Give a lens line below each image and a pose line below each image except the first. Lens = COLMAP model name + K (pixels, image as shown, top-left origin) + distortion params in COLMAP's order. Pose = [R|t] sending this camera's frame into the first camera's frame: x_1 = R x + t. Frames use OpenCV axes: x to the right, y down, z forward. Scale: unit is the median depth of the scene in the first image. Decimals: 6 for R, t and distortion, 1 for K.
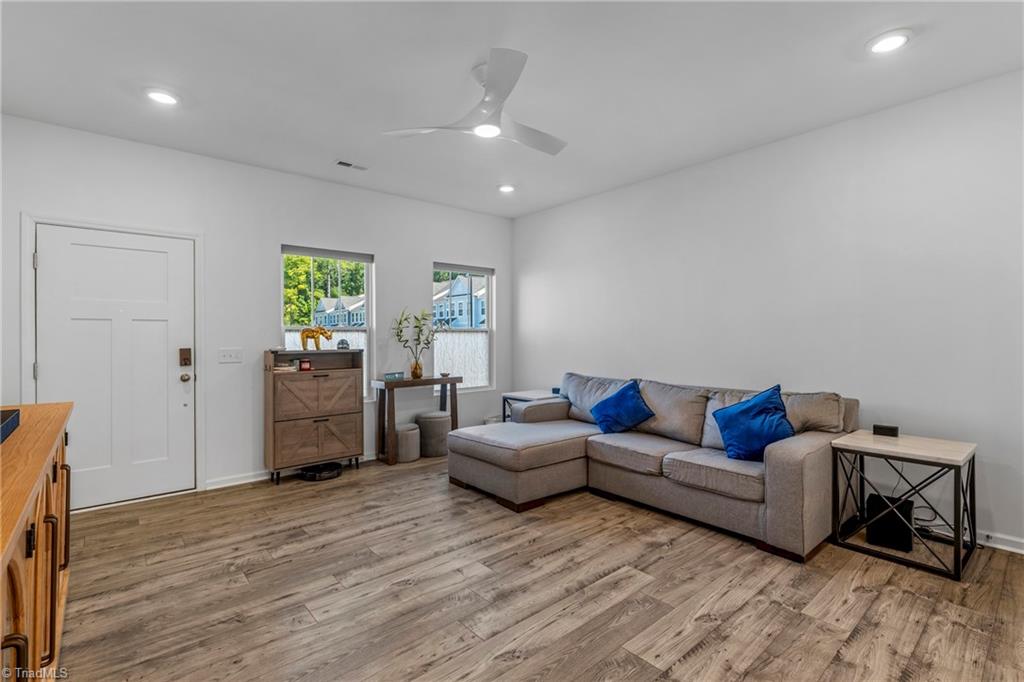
lens RADIAL K [[471.1, 0, 510.3], [0, 471.1, 331.5], [0, 0, 1]] dist [0.001359, -0.000036]
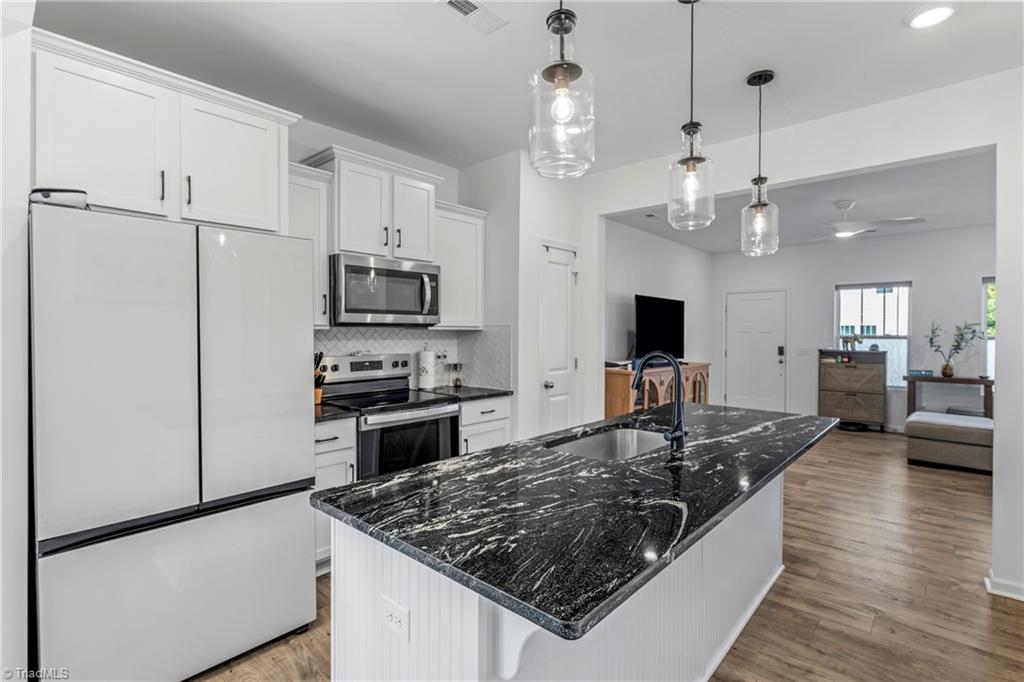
lens RADIAL K [[485.4, 0, 512.0], [0, 485.4, 337.1], [0, 0, 1]] dist [-0.000293, 0.001372]
pose [[0.123557, 0.015050, -0.992223, 1.453660], [0.008458, 0.999833, 0.016219, -0.055957], [0.992301, -0.010397, 0.123409, -0.455202]]
